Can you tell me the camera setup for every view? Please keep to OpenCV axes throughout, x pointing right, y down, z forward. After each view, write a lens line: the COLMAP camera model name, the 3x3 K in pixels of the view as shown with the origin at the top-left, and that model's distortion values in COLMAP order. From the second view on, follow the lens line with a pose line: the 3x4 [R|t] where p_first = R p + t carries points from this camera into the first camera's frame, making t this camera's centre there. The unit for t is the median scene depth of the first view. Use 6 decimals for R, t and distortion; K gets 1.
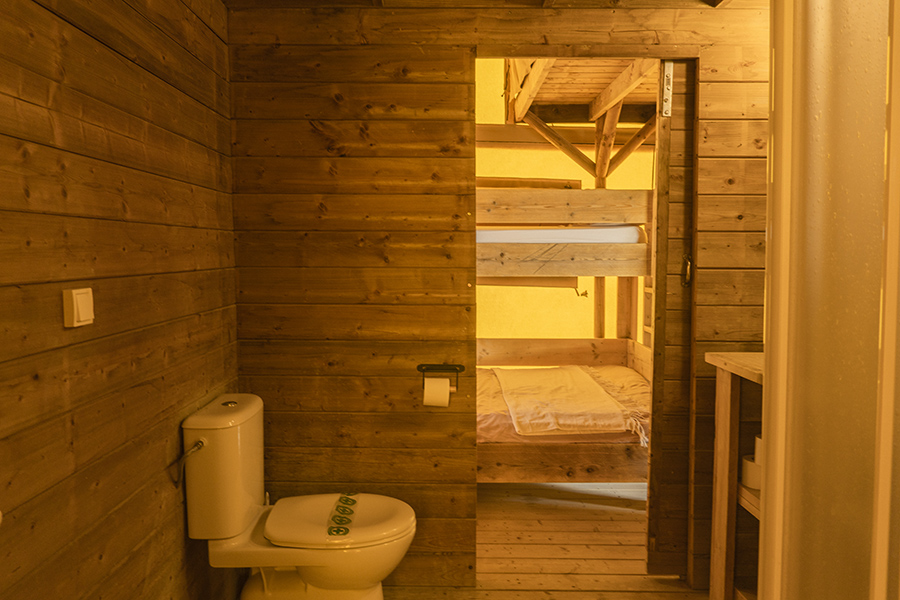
lens RADIAL K [[679.1, 0, 447.2], [0, 679.1, 293.4], [0, 0, 1]] dist [-0.007072, -0.005712]
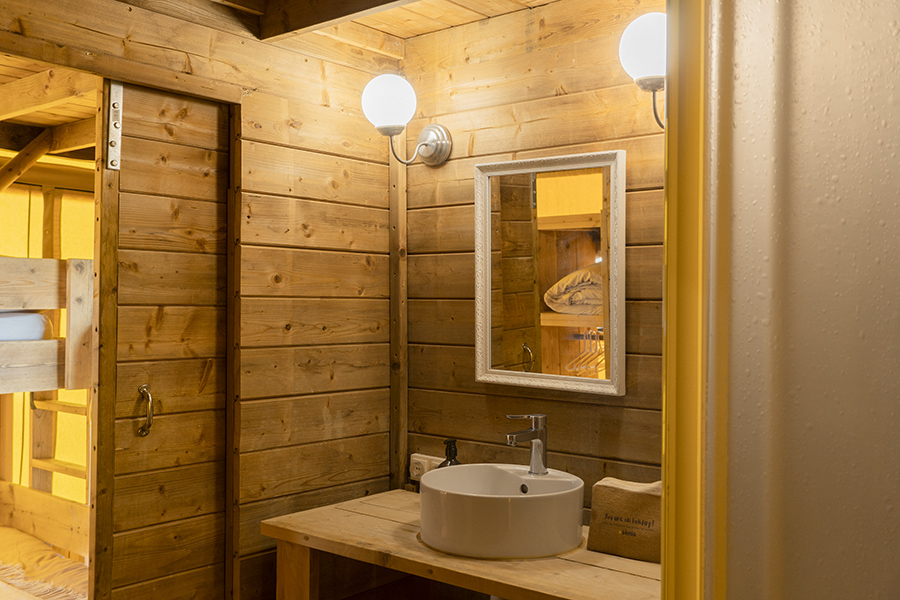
lens RADIAL K [[871.6, 0, 447.6], [0, 871.6, 308.2], [0, 0, 1]] dist [0.017188, 0.000000]
pose [[0.652847, 0.000834, 0.757489, -0.175412], [0.045323, 0.998165, -0.040162, -0.087523], [-0.756132, 0.060551, 0.651611, 0.250752]]
